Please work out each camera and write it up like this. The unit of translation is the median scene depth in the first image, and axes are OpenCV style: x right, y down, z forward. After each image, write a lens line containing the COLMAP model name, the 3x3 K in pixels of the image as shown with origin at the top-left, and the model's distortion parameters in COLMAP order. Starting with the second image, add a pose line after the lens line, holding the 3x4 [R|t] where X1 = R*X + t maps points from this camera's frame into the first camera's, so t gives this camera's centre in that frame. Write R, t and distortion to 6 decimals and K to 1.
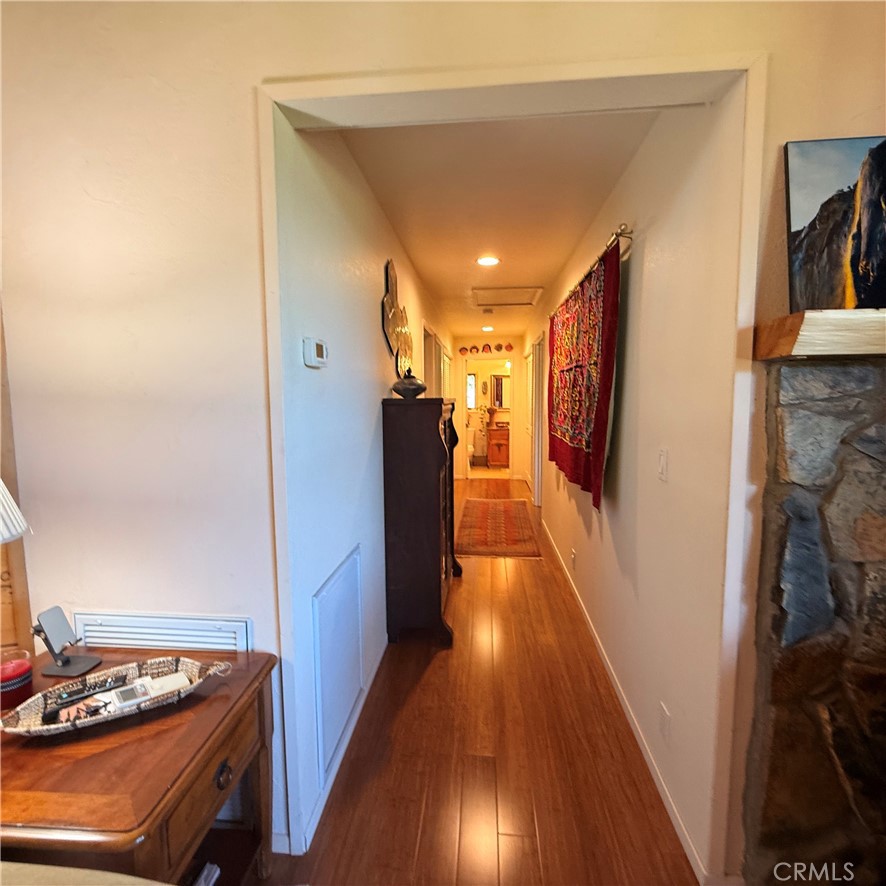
lens RADIAL K [[474.0, 0, 449.2], [0, 474.0, 444.8], [0, 0, 1]] dist [0.001043, -0.000119]
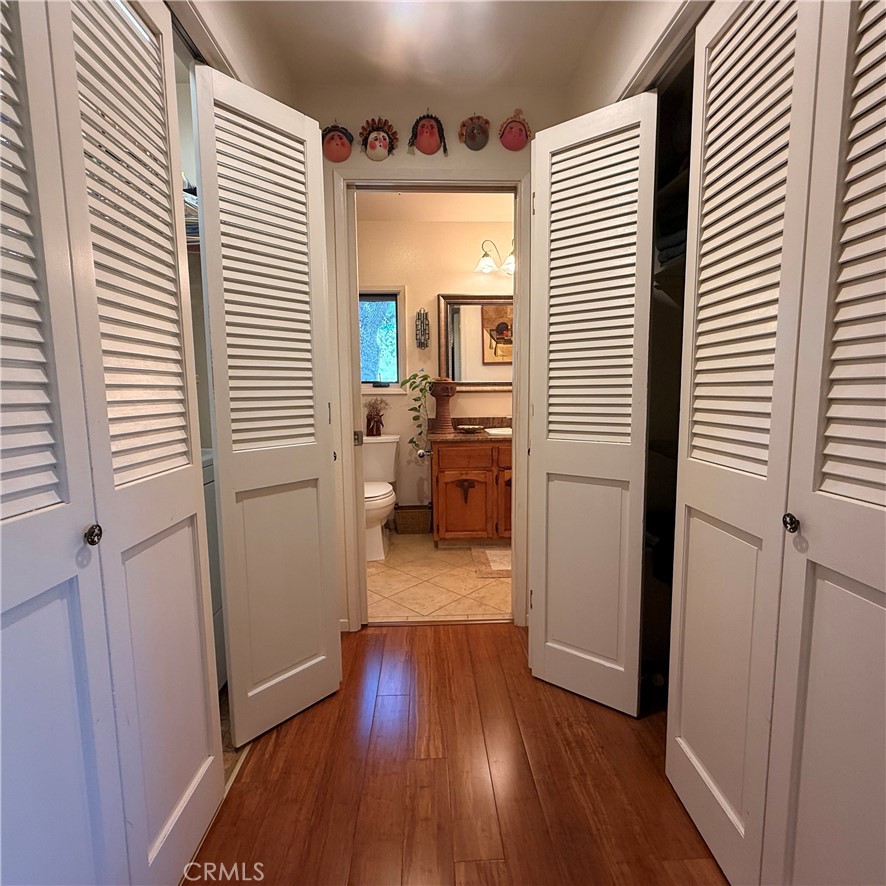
lens RADIAL K [[474.0, 0, 443.6], [0, 474.0, 443.0], [0, 0, 1]] dist [0.001043, -0.000119]
pose [[0.992870, -0.017055, 0.117977, 0.046345], [0.015898, 0.999816, 0.010740, -0.033110], [-0.118139, -0.008788, 0.992958, 0.628304]]
